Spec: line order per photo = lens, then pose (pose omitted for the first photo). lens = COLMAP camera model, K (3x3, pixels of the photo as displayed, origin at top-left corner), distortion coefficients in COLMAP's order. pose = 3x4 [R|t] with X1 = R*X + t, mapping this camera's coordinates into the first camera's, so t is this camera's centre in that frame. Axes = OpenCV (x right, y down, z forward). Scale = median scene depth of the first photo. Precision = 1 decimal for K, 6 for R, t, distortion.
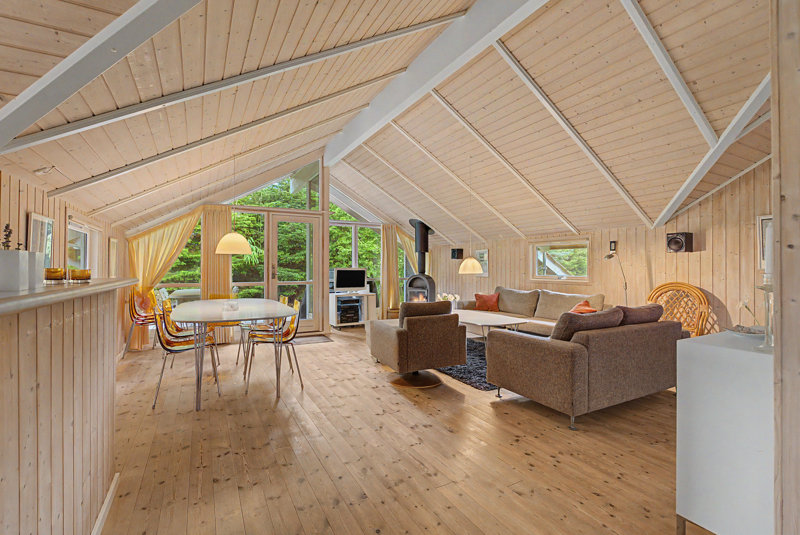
lens RADIAL K [[363.4, 0, 400.0], [0, 363.4, 267.5], [0, 0, 1]] dist [-0.000959, -0.000102]
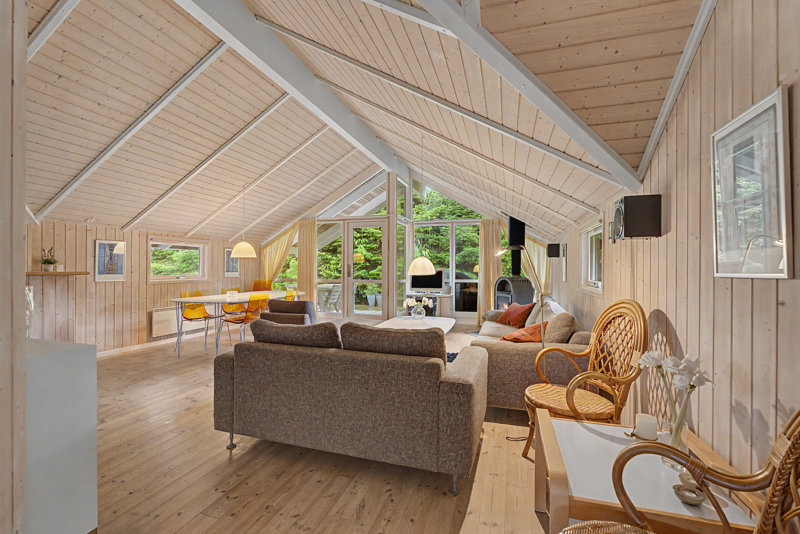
lens RADIAL K [[363.4, 0, 400.0], [0, 363.4, 267.0], [0, 0, 1]] dist [-0.000959, -0.000102]
pose [[0.700892, 0.003747, -0.713258, 0.549225], [-0.004535, 0.999989, 0.000796, -0.002269], [0.713253, 0.002677, 0.700901, 0.259911]]
